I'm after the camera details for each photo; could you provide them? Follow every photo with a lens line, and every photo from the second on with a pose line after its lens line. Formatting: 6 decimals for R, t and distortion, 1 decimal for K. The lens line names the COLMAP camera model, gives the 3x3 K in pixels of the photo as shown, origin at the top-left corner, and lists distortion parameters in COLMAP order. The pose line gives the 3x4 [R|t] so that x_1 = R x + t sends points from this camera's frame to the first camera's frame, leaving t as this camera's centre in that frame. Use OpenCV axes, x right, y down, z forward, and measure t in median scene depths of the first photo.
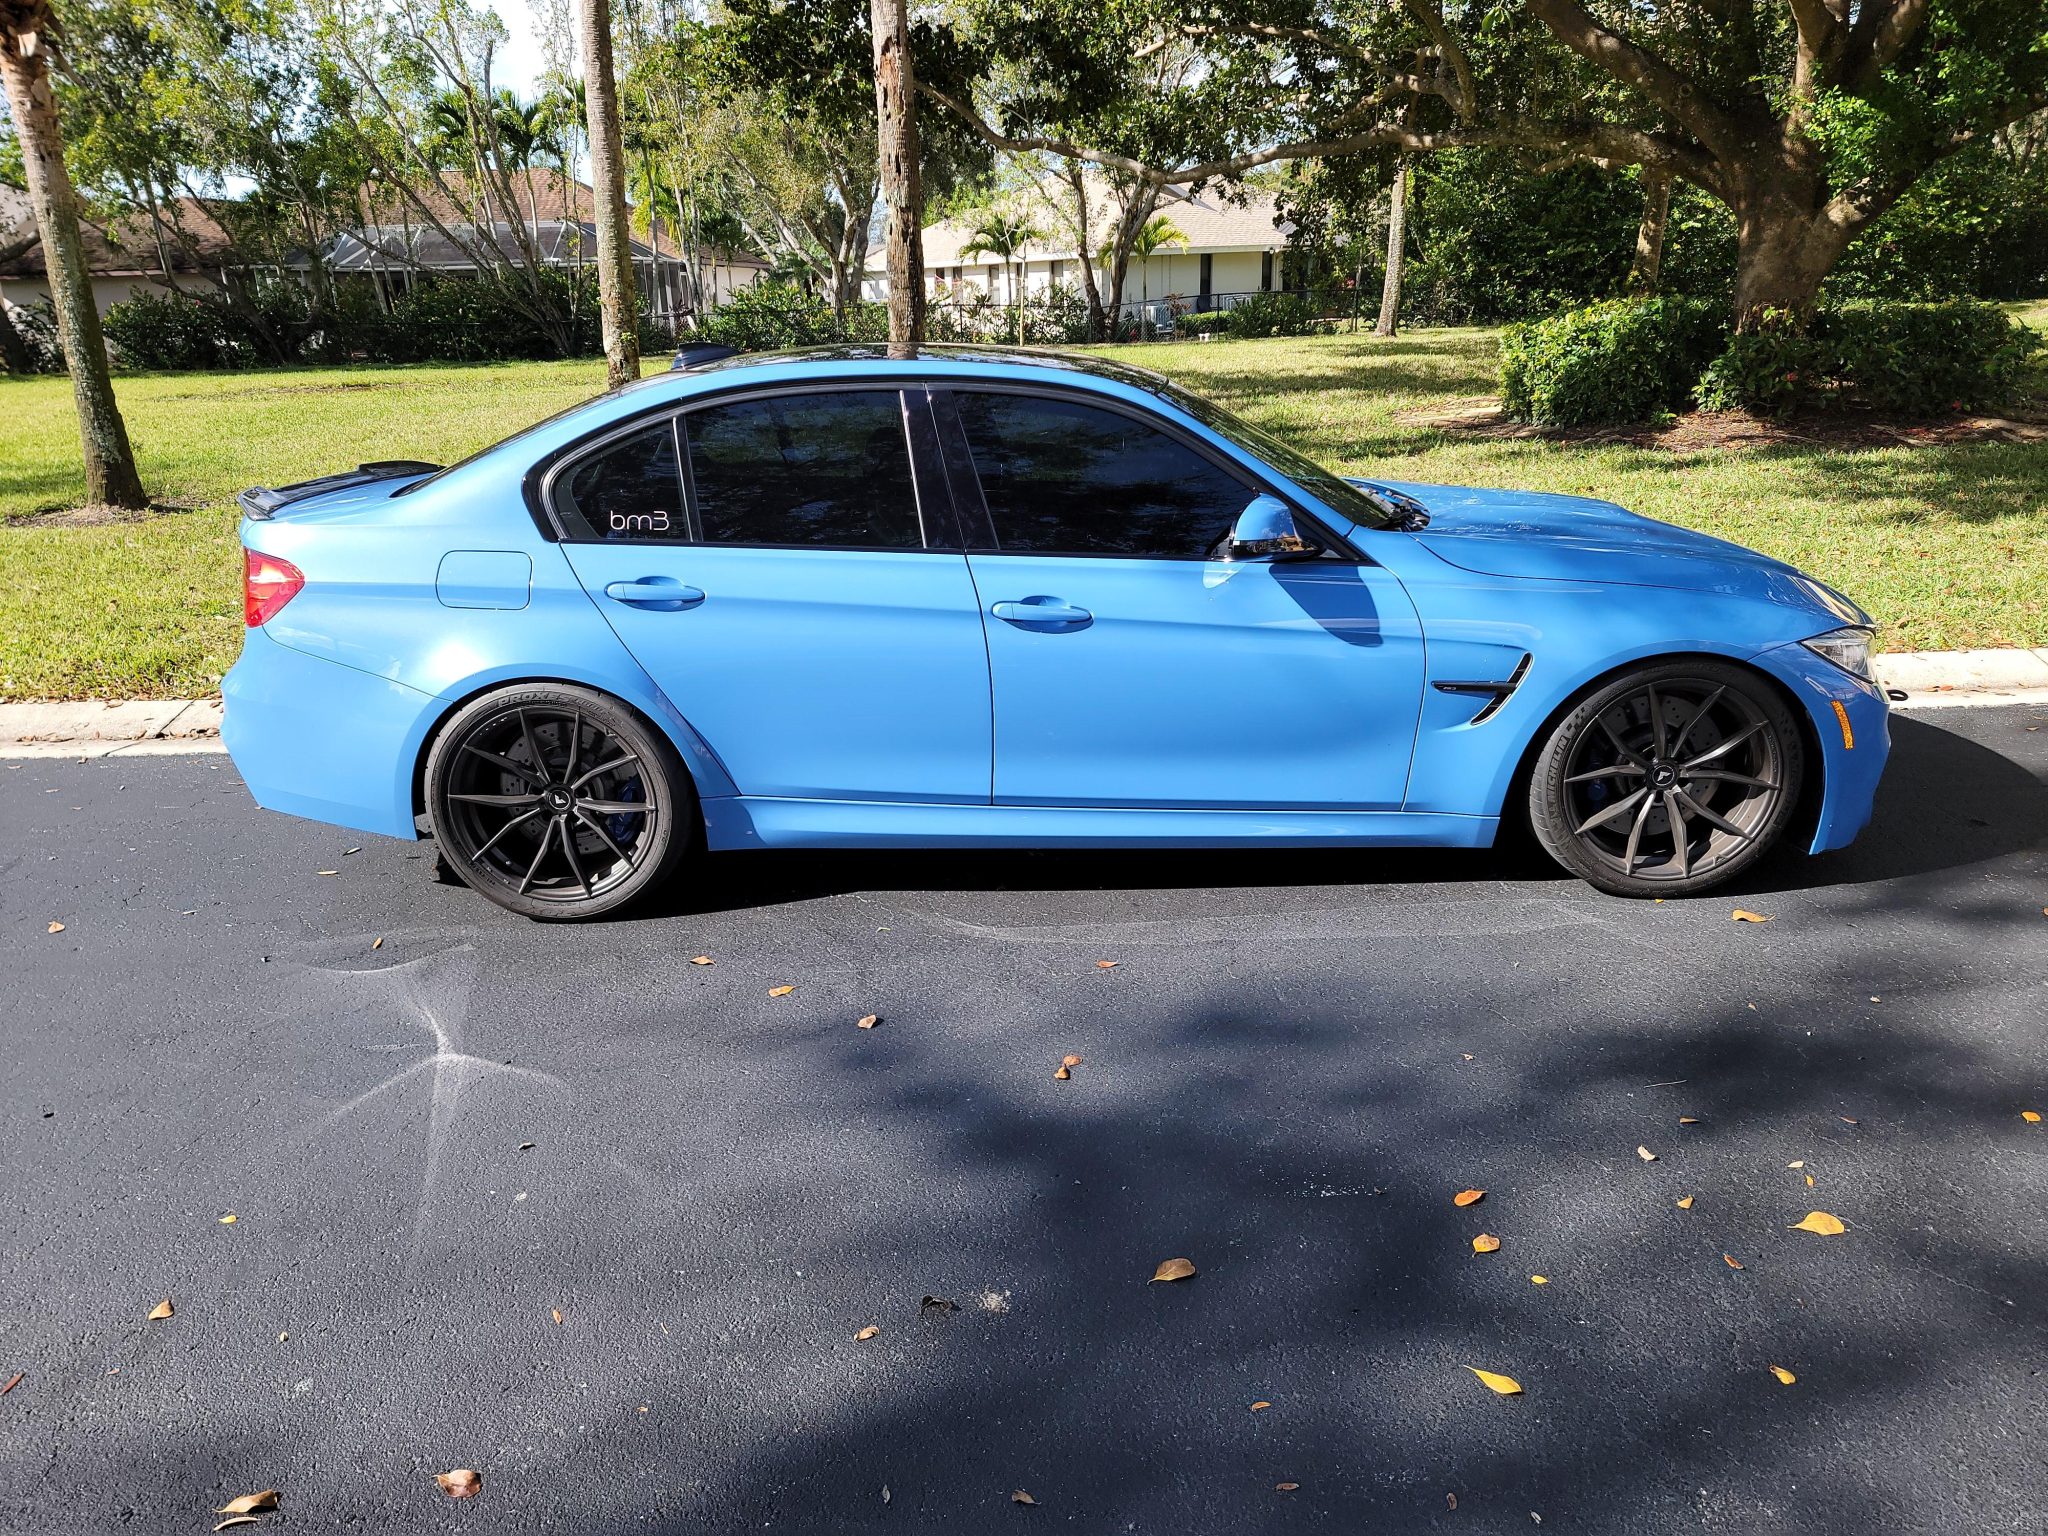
lens RADIAL K [[1414.7, 0, 1021.6], [0, 1414.7, 775.7], [0, 0, 1]] dist [0.079966, -0.064521]
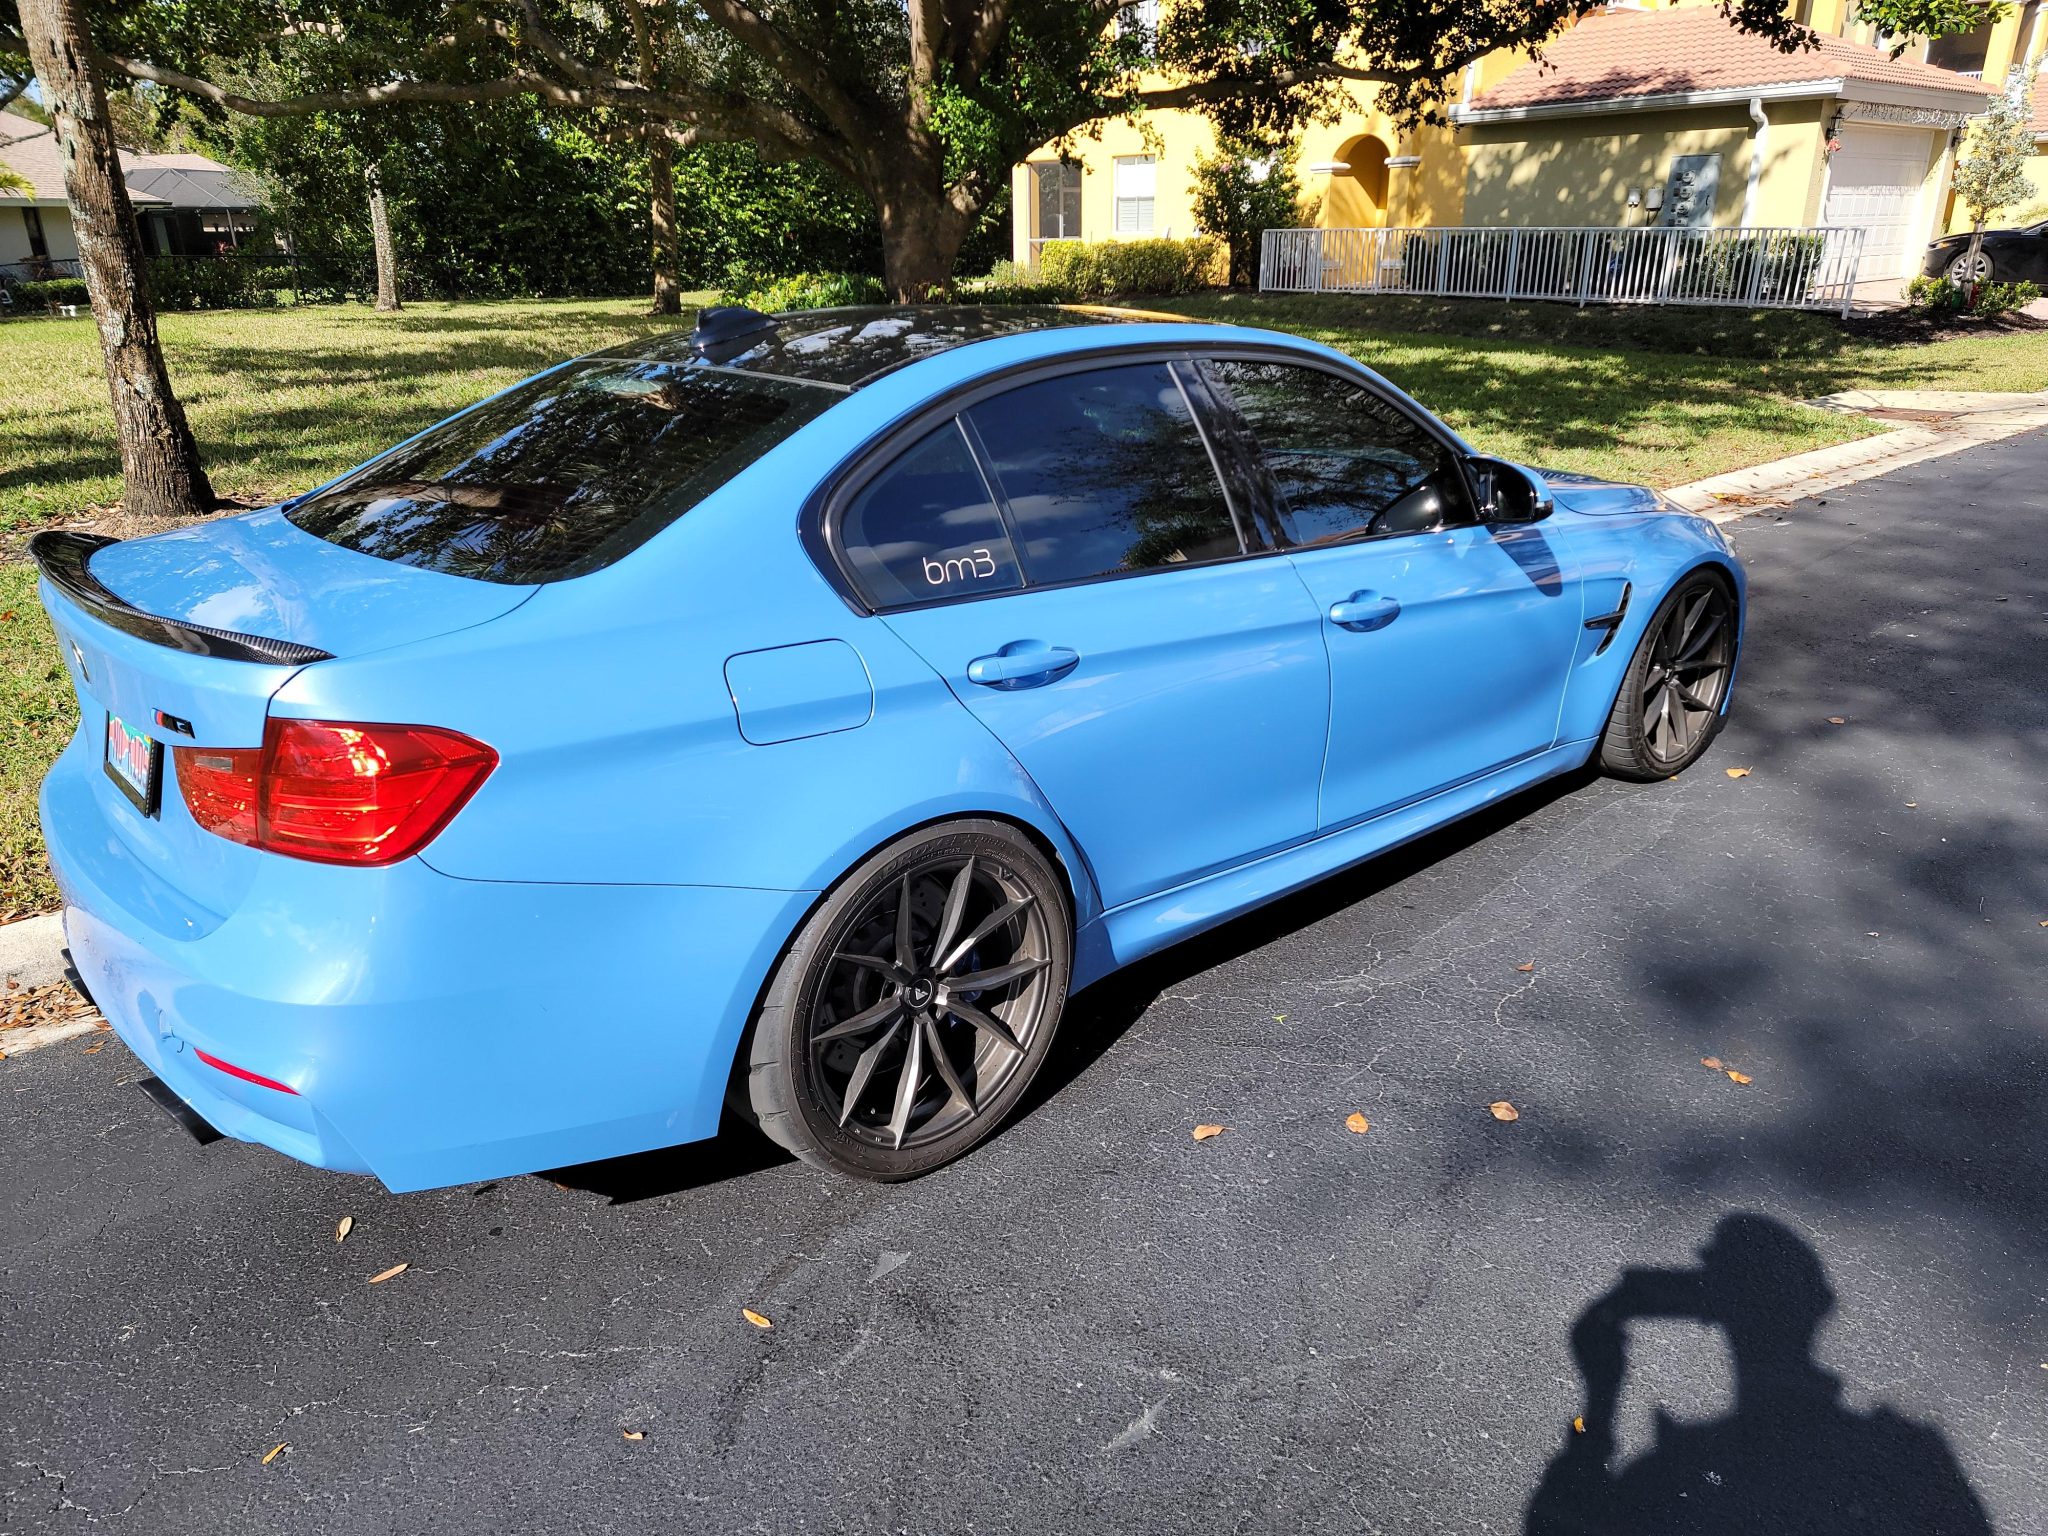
lens RADIAL K [[1414.7, 0, 1034.9], [0, 1414.7, 784.8], [0, 0, 1]] dist [0.079966, -0.064521]
pose [[0.721431, -0.224047, 0.655240, -0.225731], [0.211779, 0.972262, 0.099275, -0.043633], [-0.659308, 0.067146, 0.748869, 0.151509]]
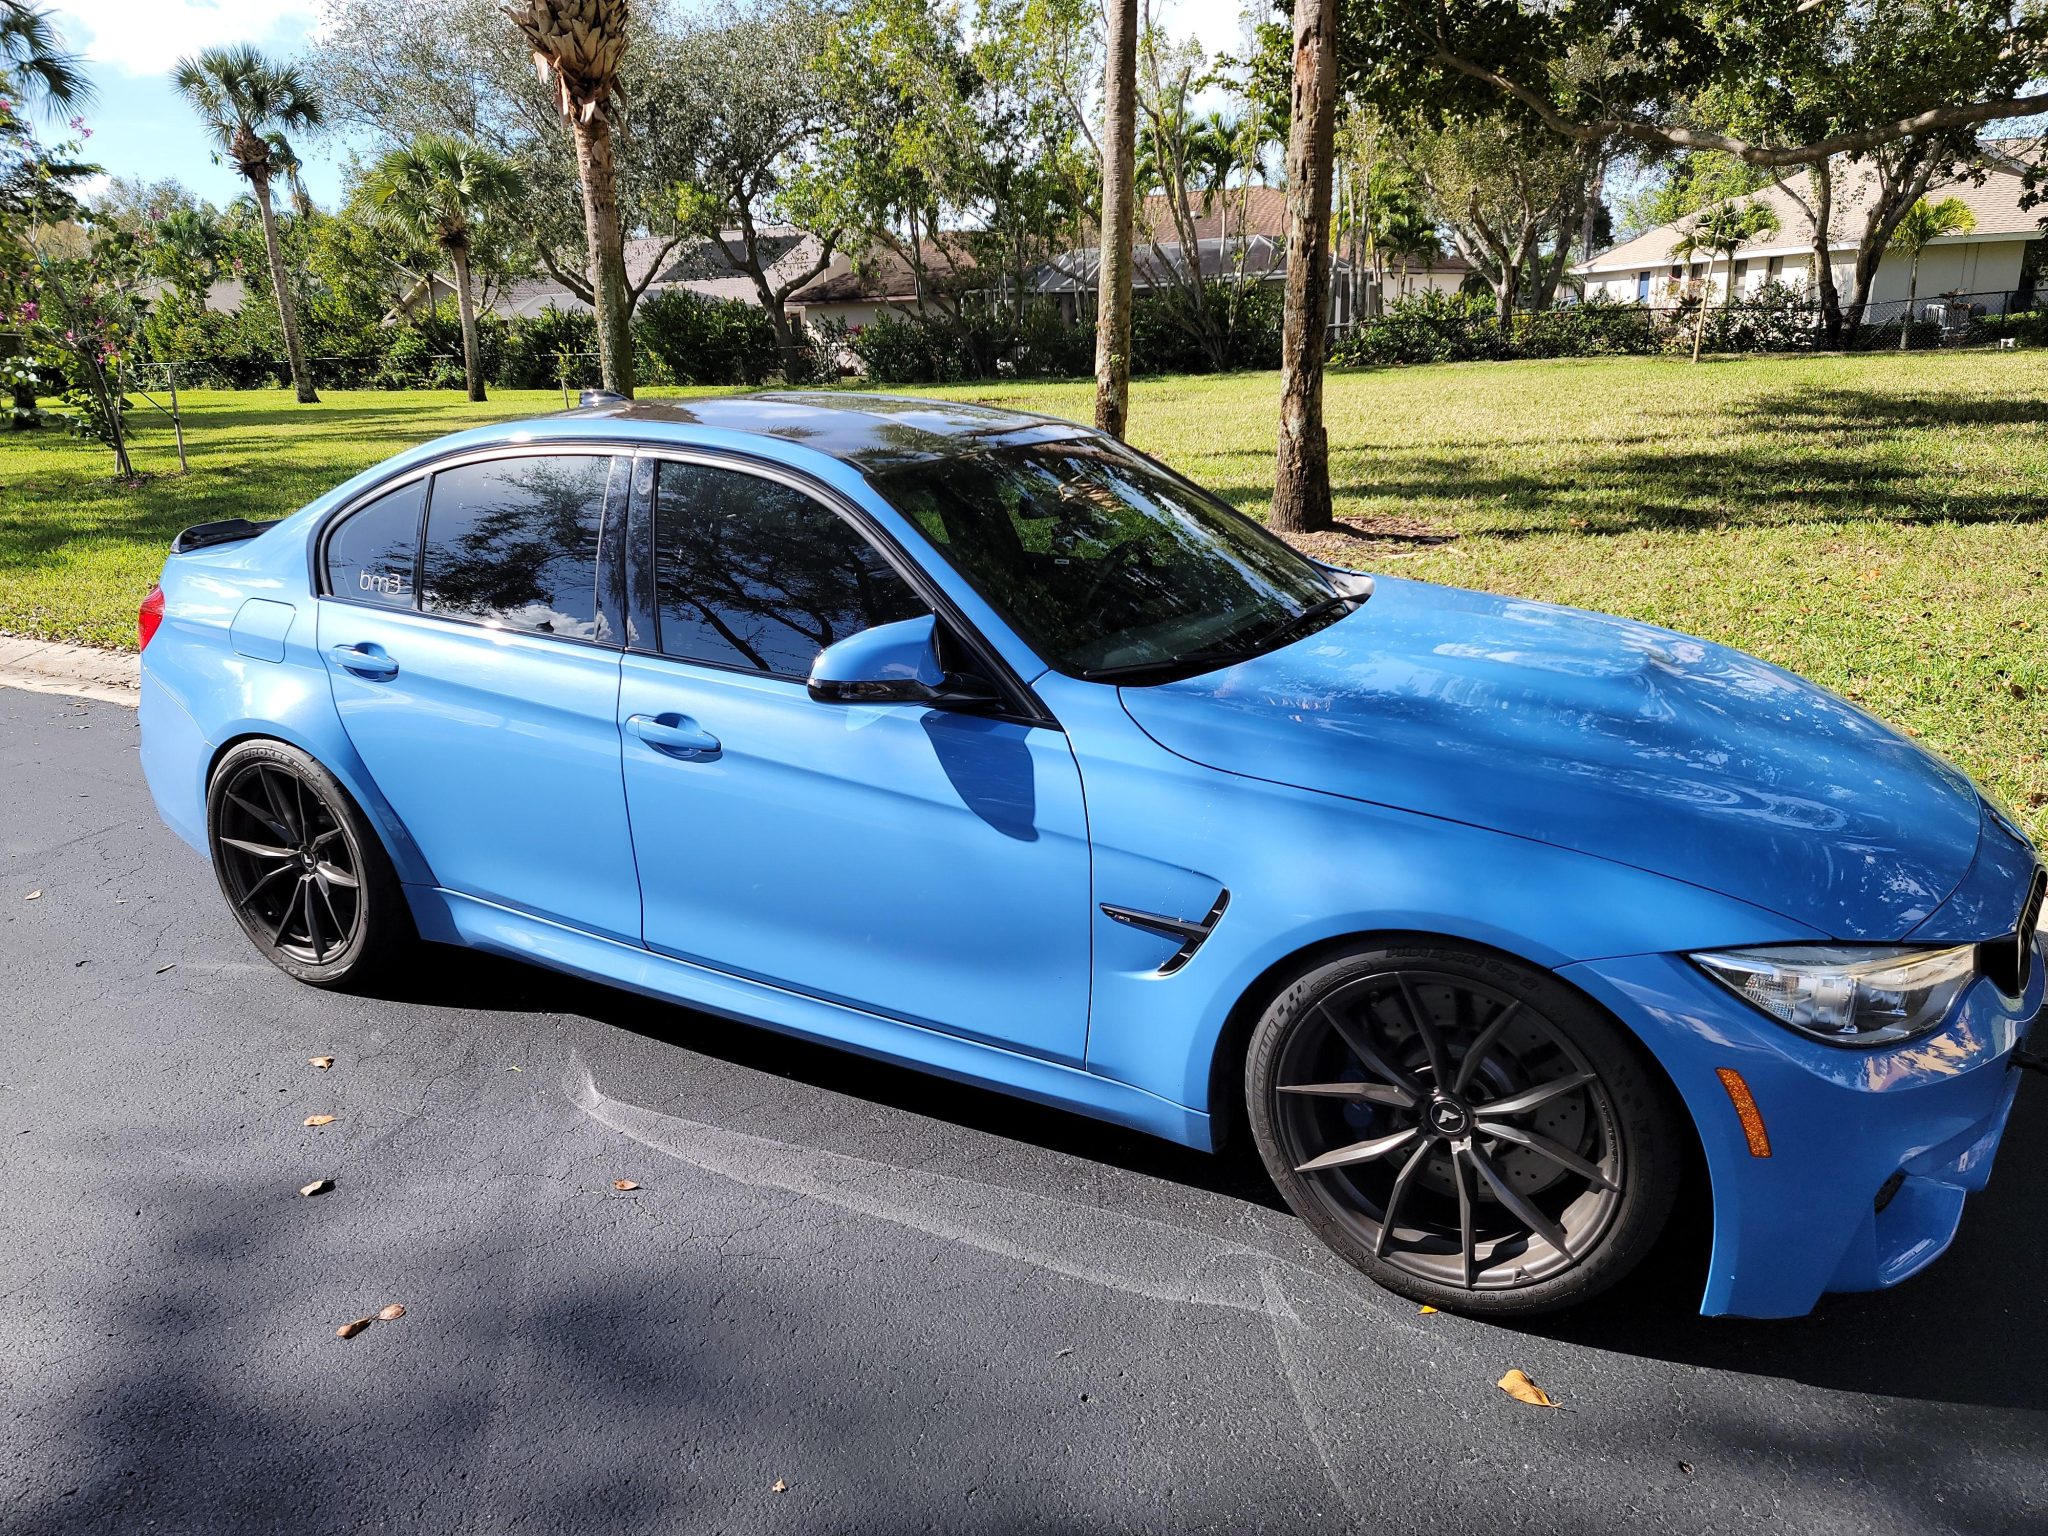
lens RADIAL K [[1414.7, 0, 1011.5], [0, 1414.7, 774.1], [0, 0, 1]] dist [0.079966, -0.064521]
pose [[0.875813, 0.140889, -0.461630, 0.175709], [-0.143396, 0.989215, 0.029854, -0.044924], [0.460857, 0.040049, 0.886570, 0.112651]]
